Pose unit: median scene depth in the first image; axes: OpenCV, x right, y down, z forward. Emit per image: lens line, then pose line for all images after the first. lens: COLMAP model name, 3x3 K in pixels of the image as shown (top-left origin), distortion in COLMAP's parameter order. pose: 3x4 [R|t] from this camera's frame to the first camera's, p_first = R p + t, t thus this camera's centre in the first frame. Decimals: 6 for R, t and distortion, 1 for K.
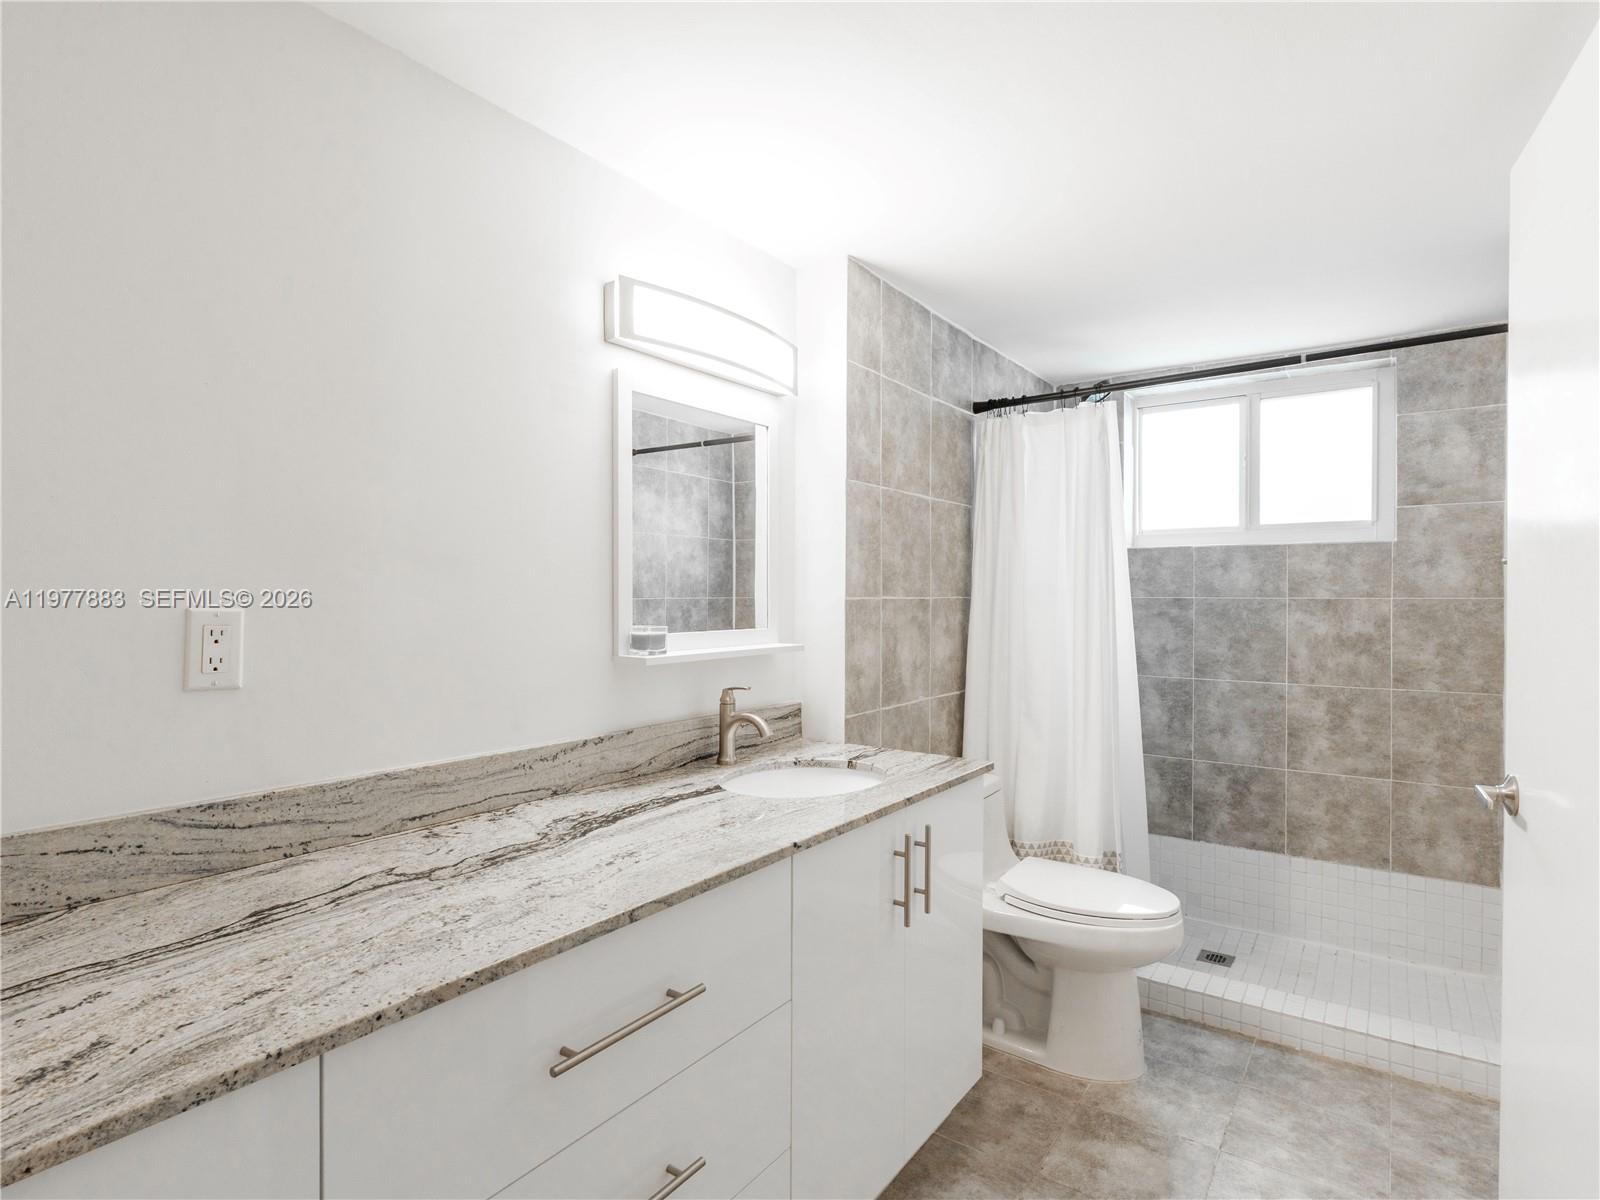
lens RADIAL K [[827.6, 0, 800.5], [0, 827.6, 596.3], [0, 0, 1]] dist [-0.005779, 0.000658]
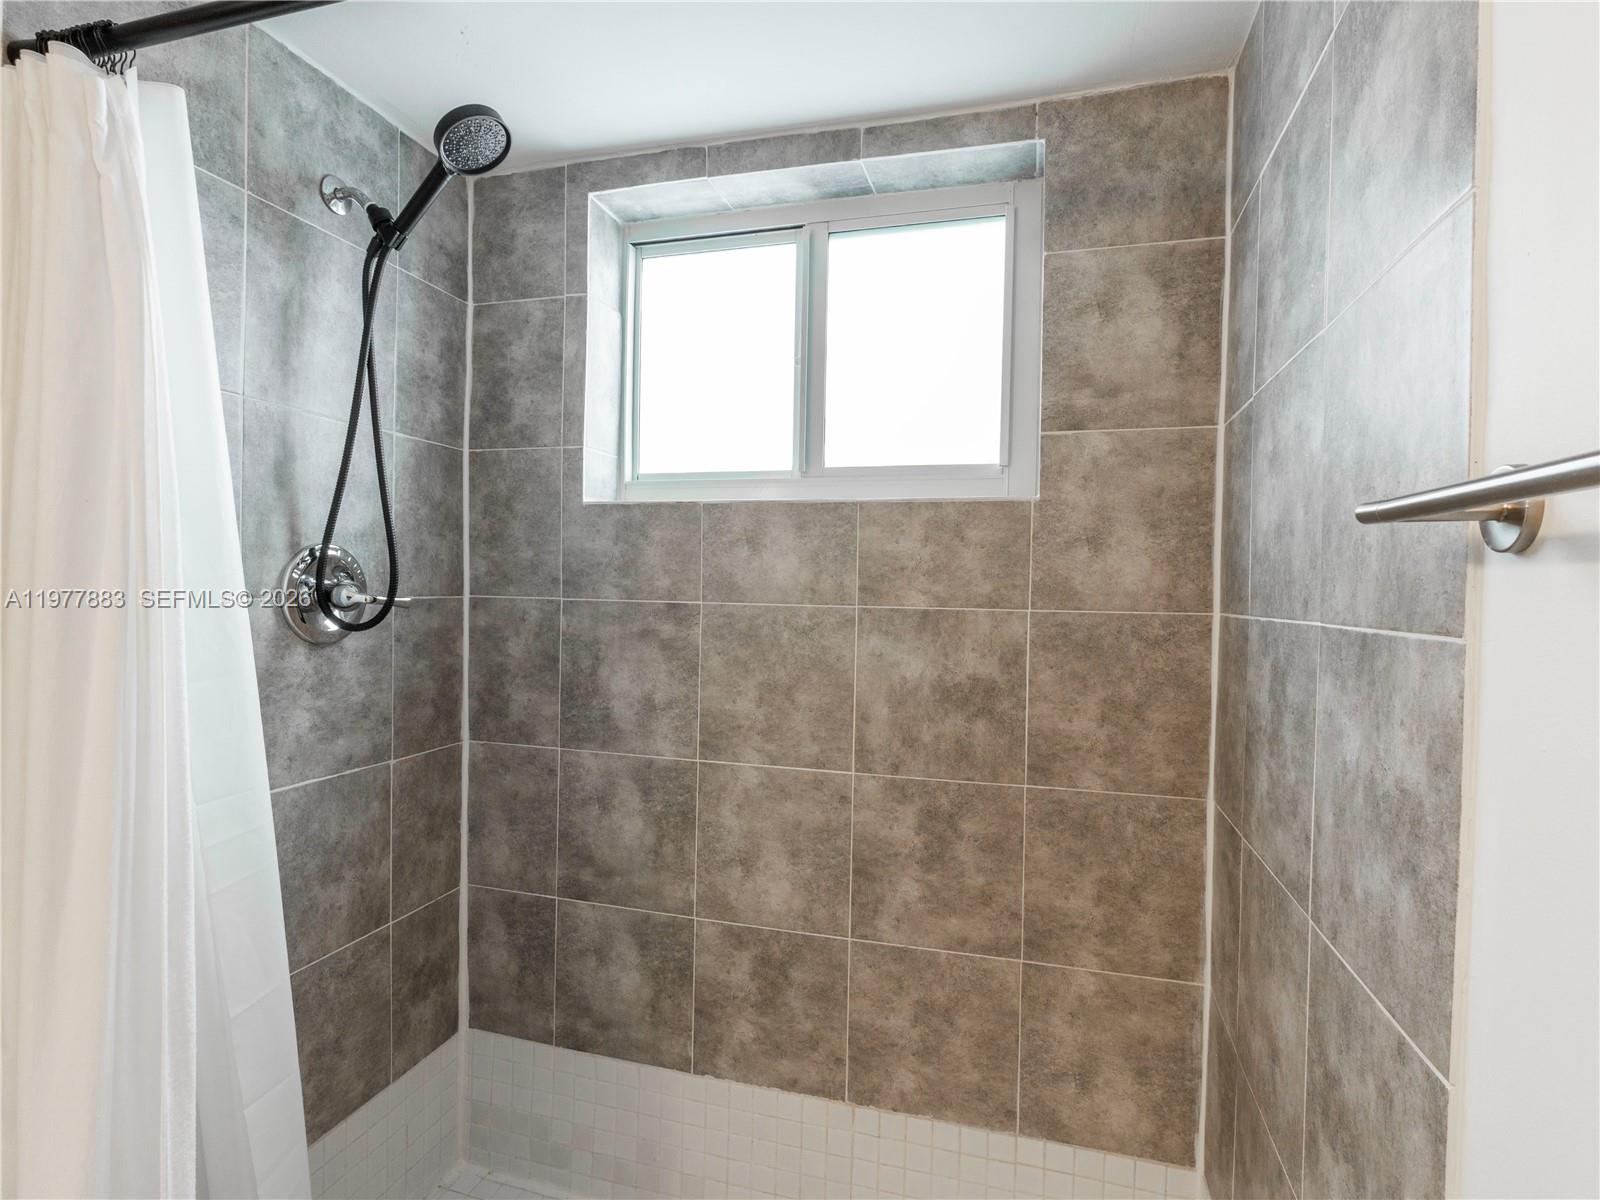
lens RADIAL K [[827.6, 0, 800.5], [0, 827.6, 596.3], [0, 0, 1]] dist [-0.005779, 0.000658]
pose [[0.940589, 0.010316, 0.339389, 0.415588], [-0.015360, 0.999808, 0.012179, -0.010787], [-0.339198, -0.016669, 0.940567, 0.574968]]
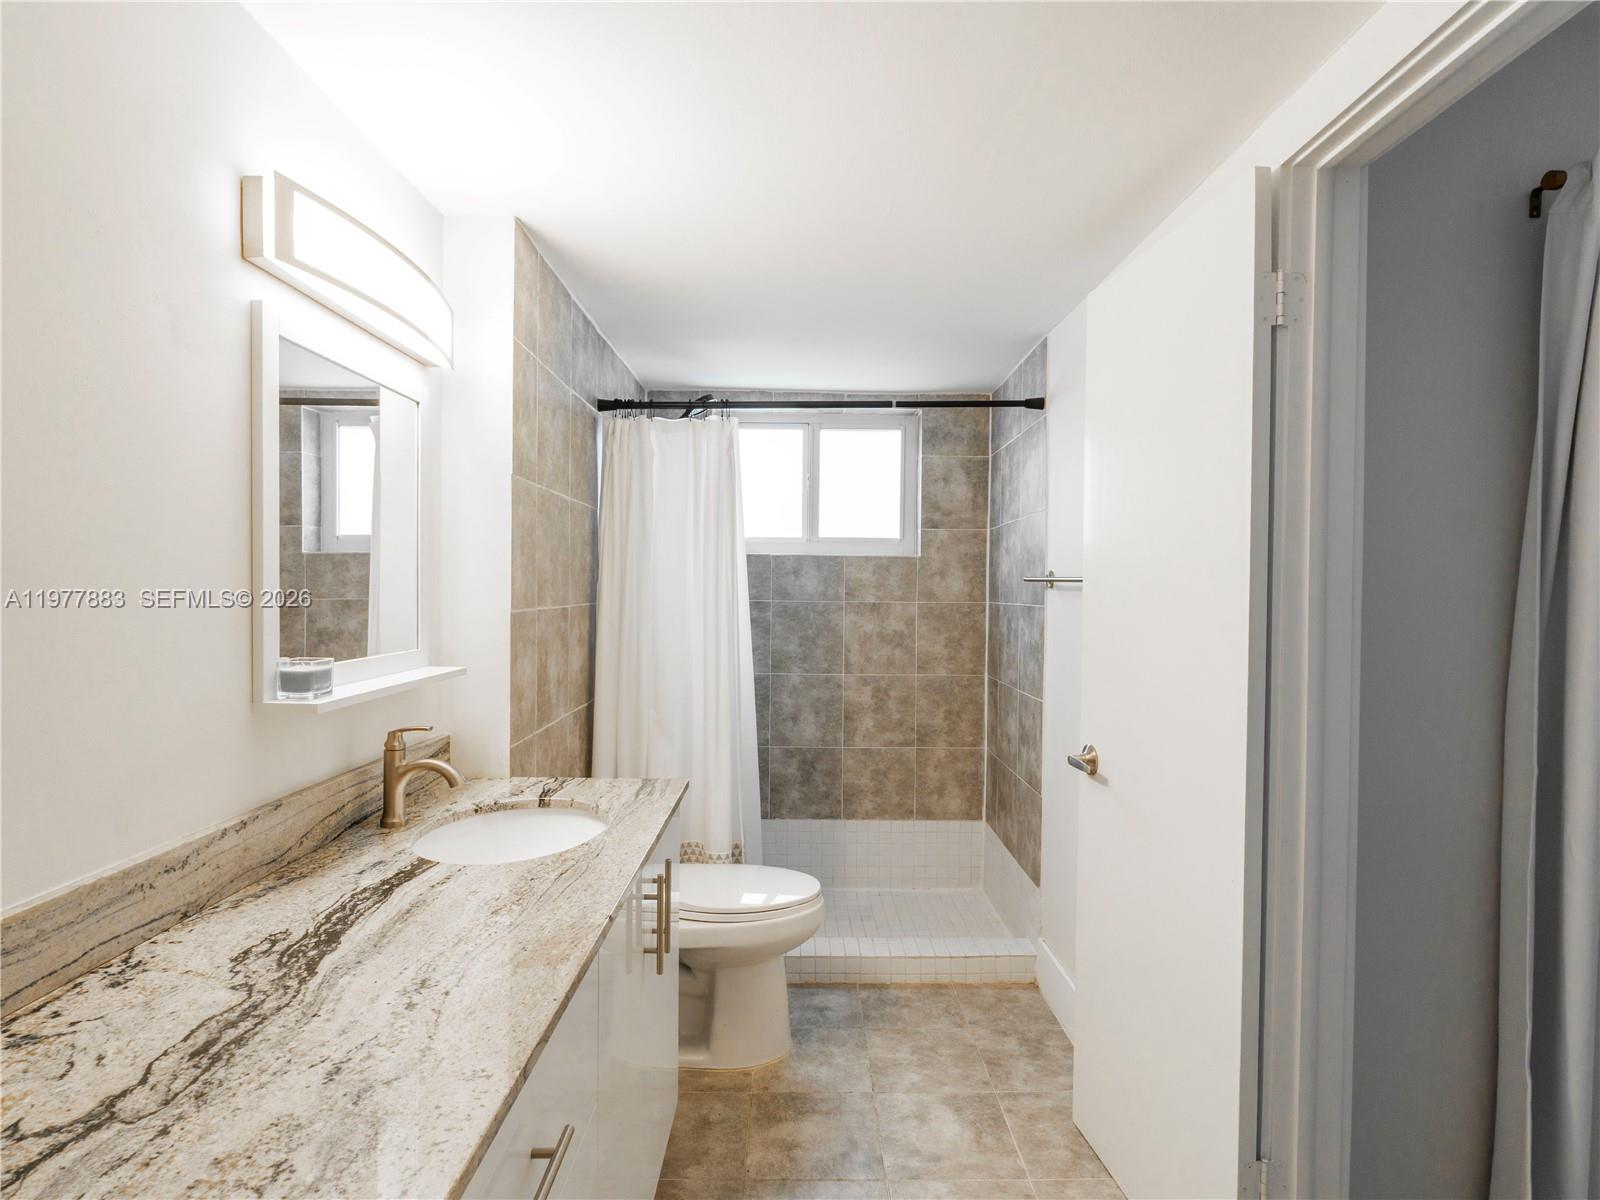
lens RADIAL K [[820.3, 0, 799.9], [0, 820.3, 597.8], [0, 0, 1]] dist [-0.007684, 0.001843]
pose [[0.814629, -0.001810, 0.579979, -0.151784], [-0.006172, 0.999911, 0.011789, -0.018257], [-0.579949, -0.013183, 0.814546, 0.093000]]
